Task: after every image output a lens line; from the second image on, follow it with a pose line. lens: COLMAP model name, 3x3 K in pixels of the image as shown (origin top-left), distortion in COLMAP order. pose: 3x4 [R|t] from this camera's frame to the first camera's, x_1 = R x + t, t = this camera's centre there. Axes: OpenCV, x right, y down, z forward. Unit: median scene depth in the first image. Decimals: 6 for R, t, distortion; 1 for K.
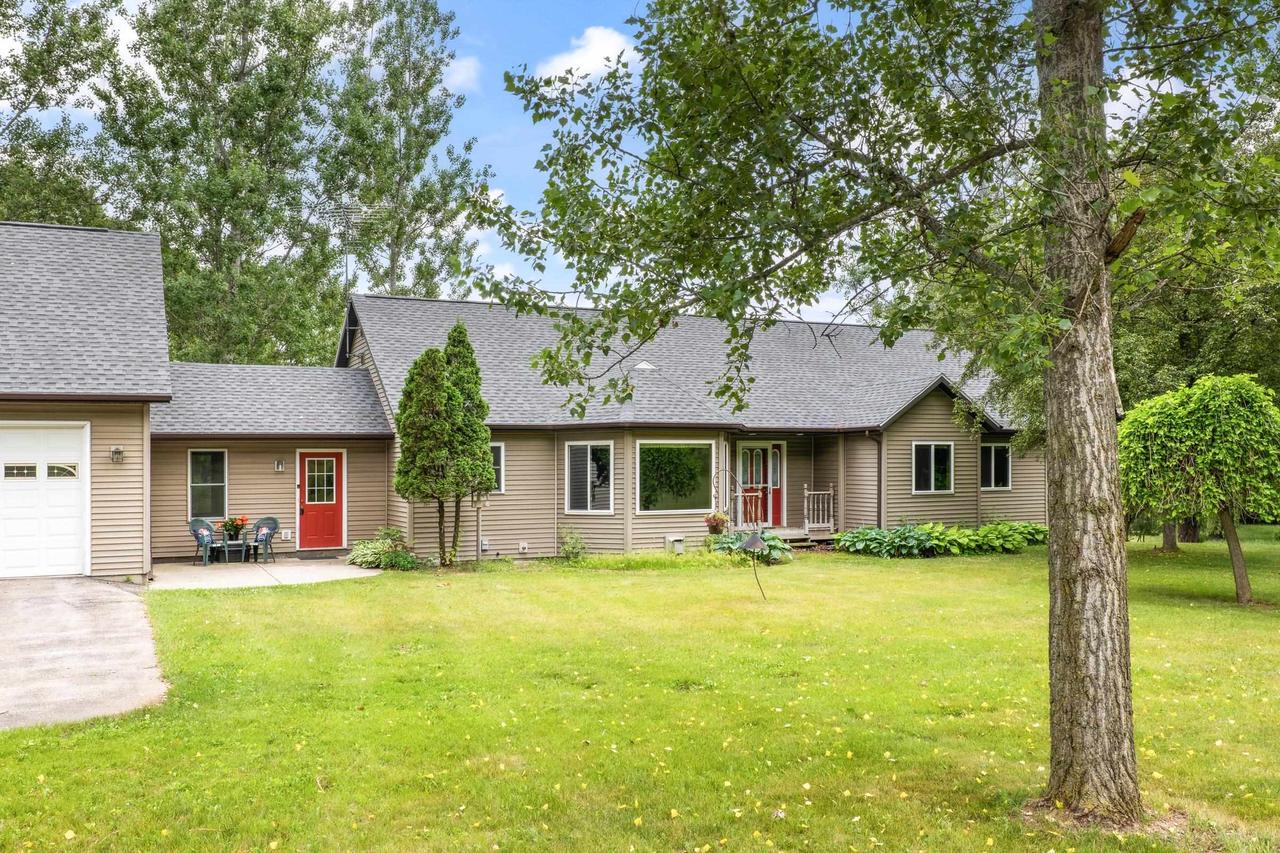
lens RADIAL K [[1094.0, 0, 640.8], [0, 1094.0, 429.0], [0, 0, 1]] dist [0.002520, 0.007176]
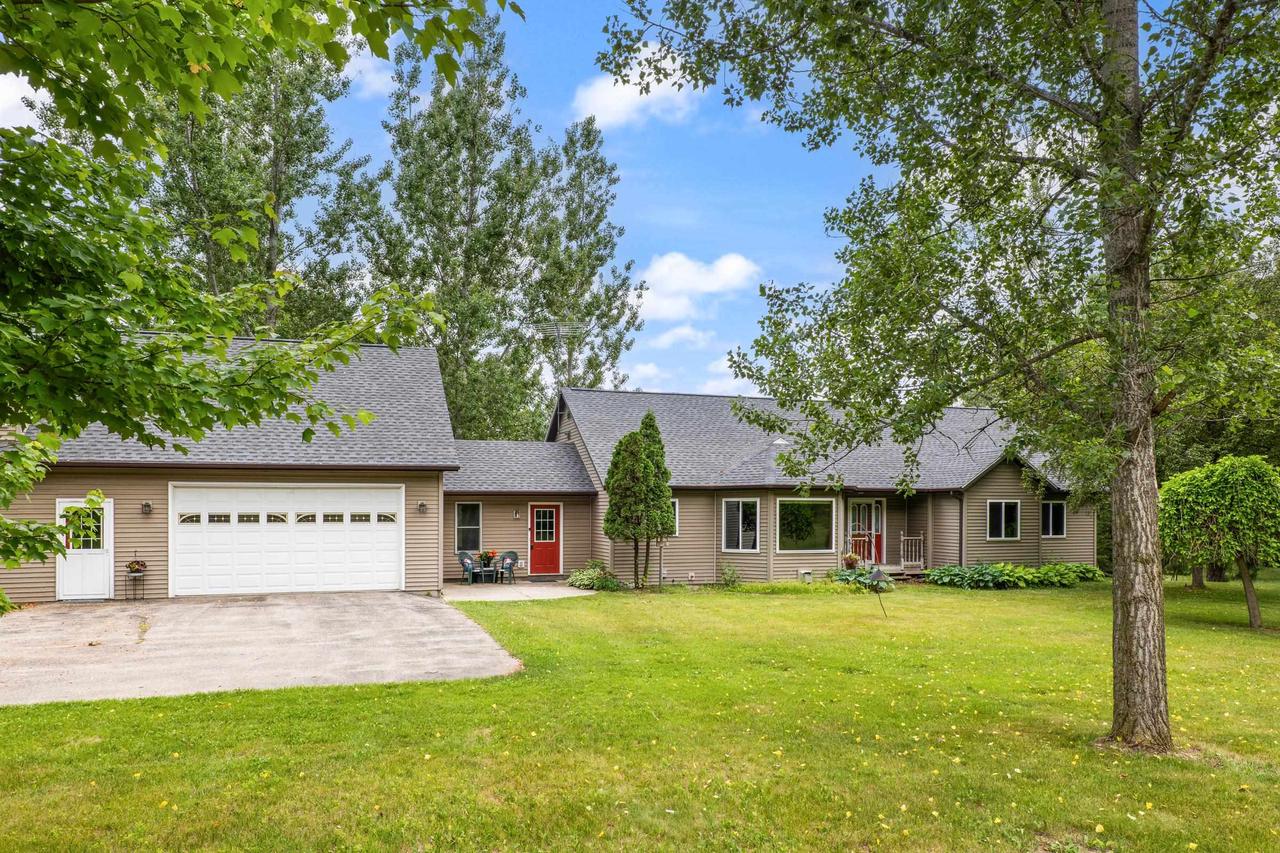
lens RADIAL K [[893.4, 0, 641.8], [0, 893.4, 478.2], [0, 0, 1]] dist [0.008267, -0.004700]
pose [[0.994082, 0.005872, -0.108475, -0.055113], [-0.006054, 0.999981, -0.001355, -0.012699], [0.108465, 0.002004, 0.994098, -0.122380]]
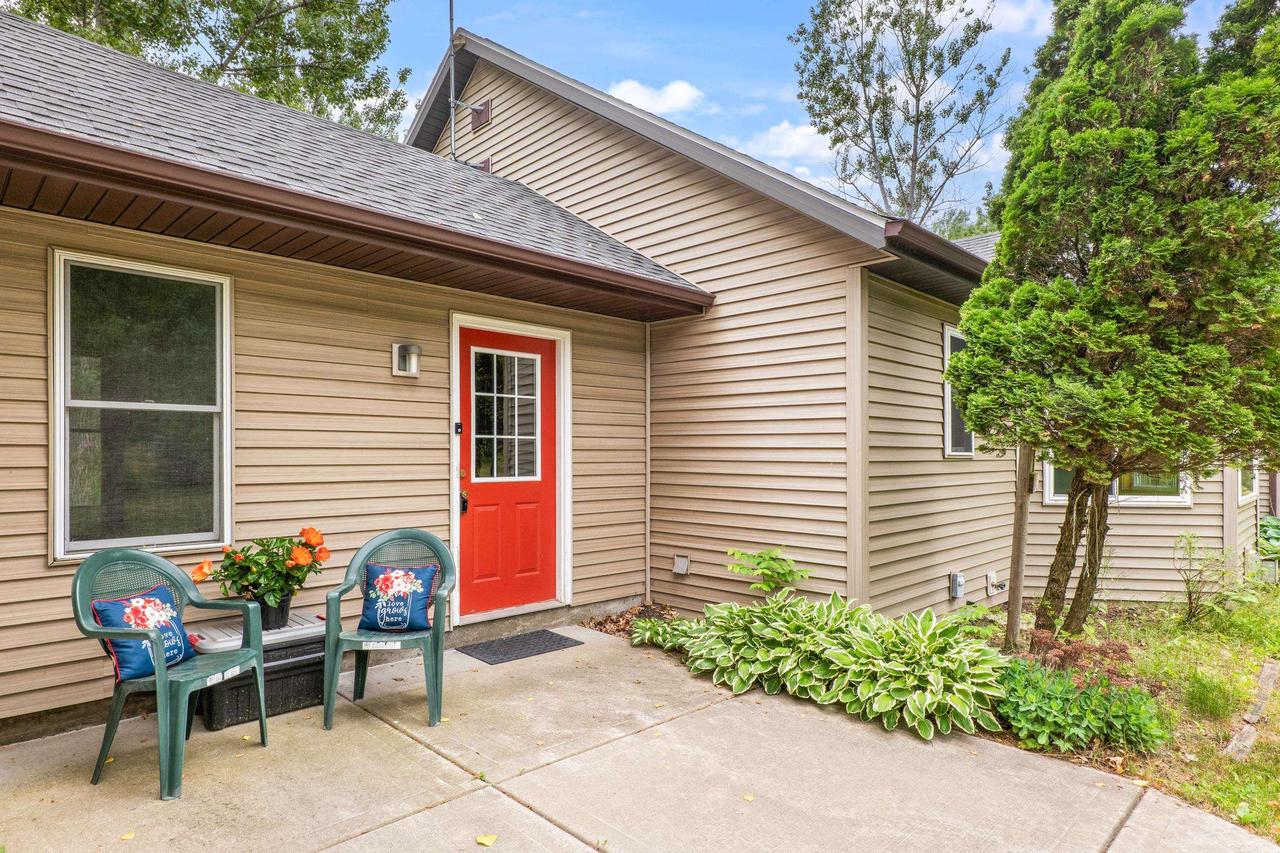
lens RADIAL K [[716.3, 0, 641.9], [0, 716.3, 433.1], [0, 0, 1]] dist [0.001331, 0.000792]
pose [[0.940722, 0.022320, 0.338443, -0.371966], [-0.023613, 0.999721, -0.000298, 0.058590], [-0.338355, -0.007711, 0.940987, 0.870721]]
